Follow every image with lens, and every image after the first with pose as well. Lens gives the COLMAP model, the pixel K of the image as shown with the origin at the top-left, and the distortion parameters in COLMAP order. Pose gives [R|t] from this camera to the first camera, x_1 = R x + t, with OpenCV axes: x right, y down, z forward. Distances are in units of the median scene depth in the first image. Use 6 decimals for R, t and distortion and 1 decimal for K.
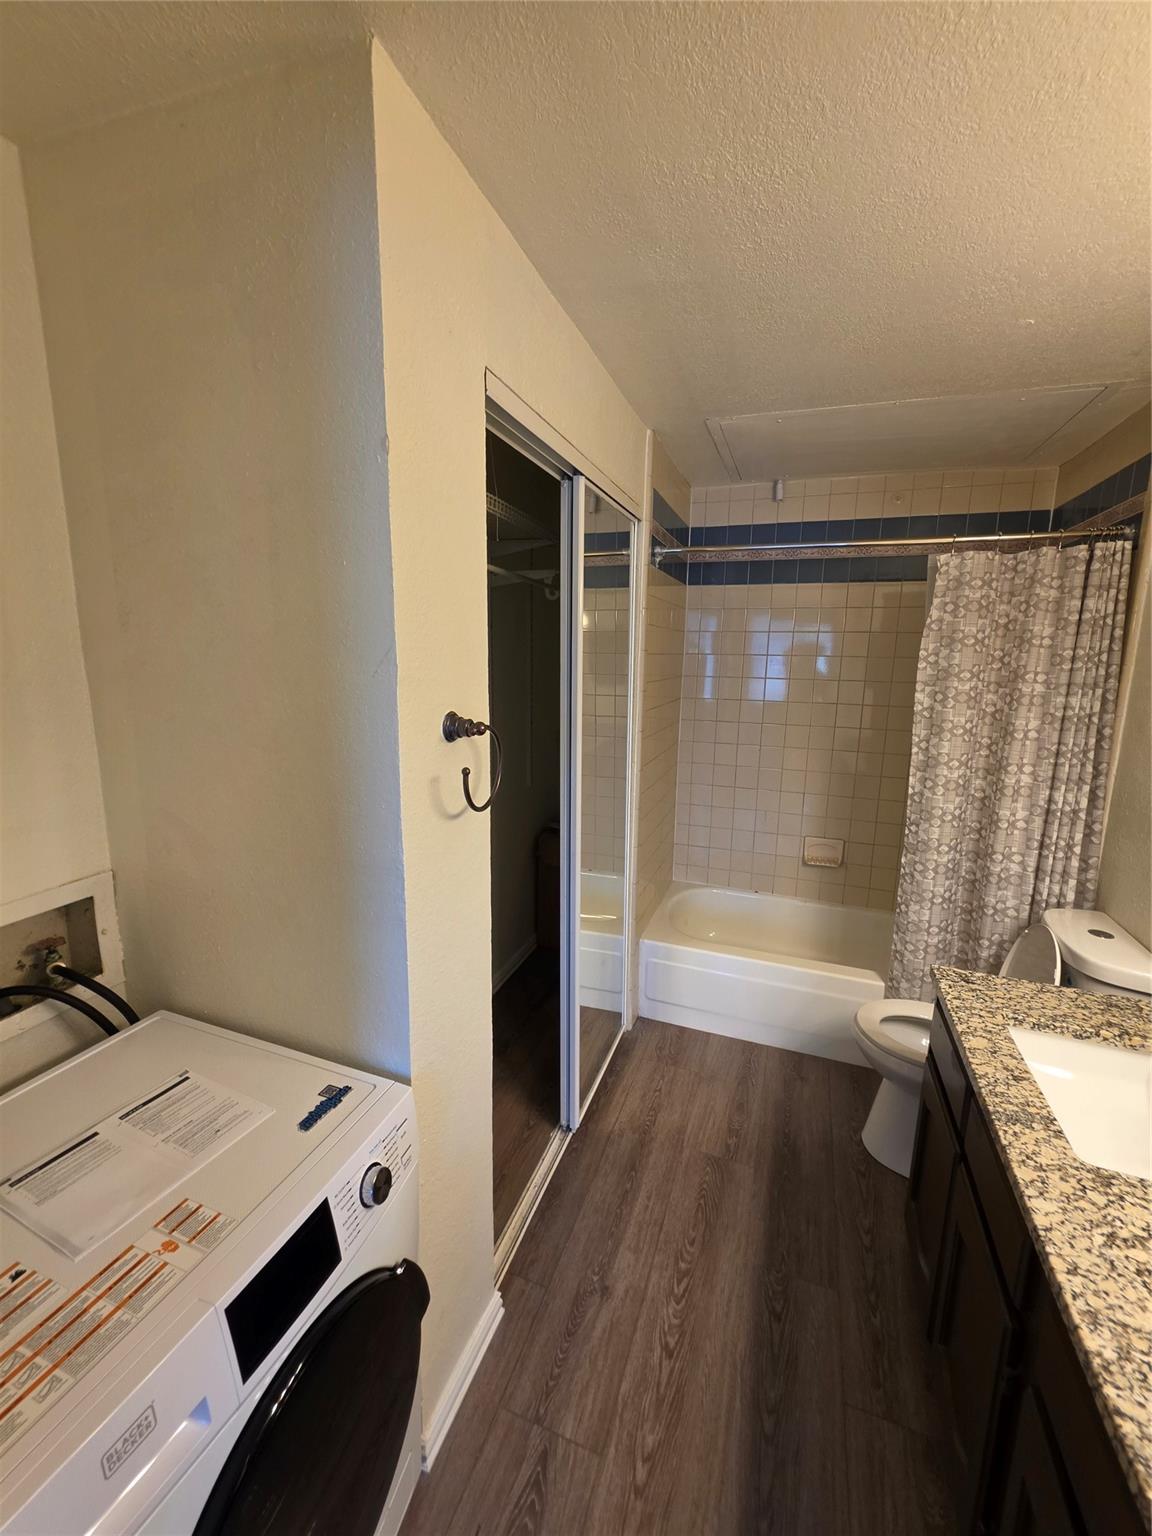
lens RADIAL K [[621.0, 0, 579.8], [0, 621.0, 765.5], [0, 0, 1]] dist [-0.001353, 0.001080]
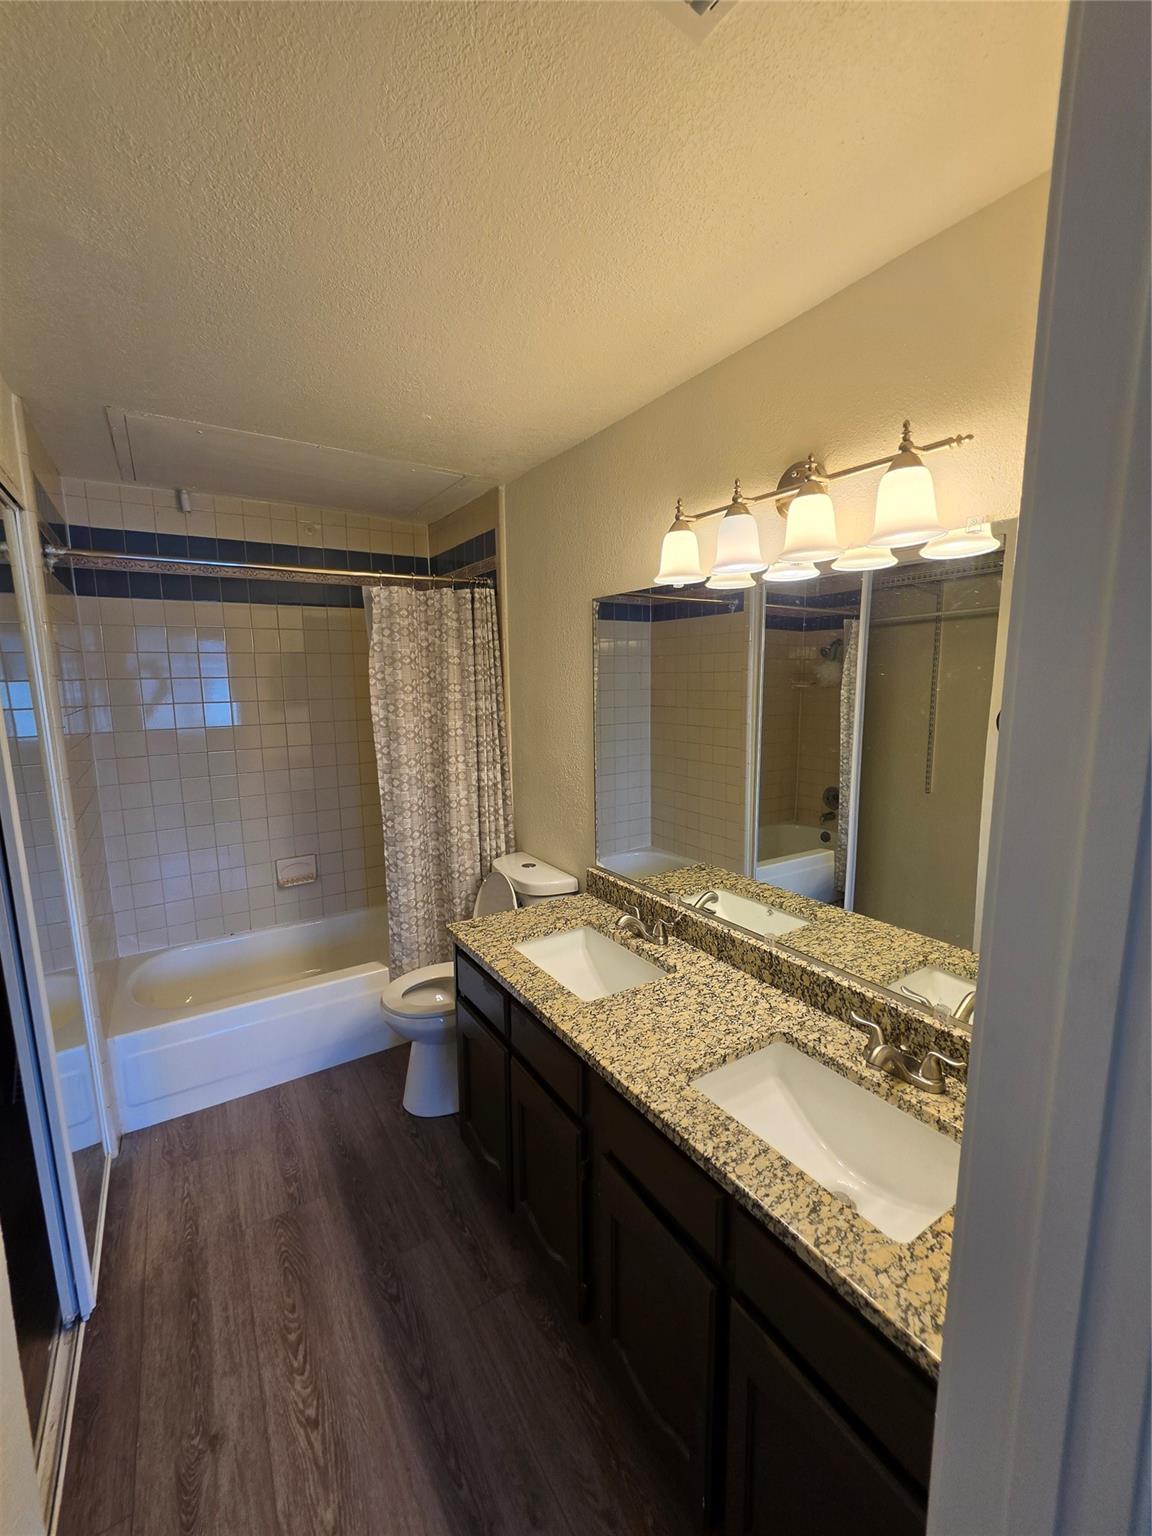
lens RADIAL K [[621.0, 0, 579.8], [0, 621.0, 765.5], [0, 0, 1]] dist [-0.001353, 0.001080]
pose [[0.604666, -0.140454, 0.783997, -0.141579], [0.166679, 0.984848, 0.047884, -0.000788], [-0.778843, 0.101723, 0.618915, 0.010582]]
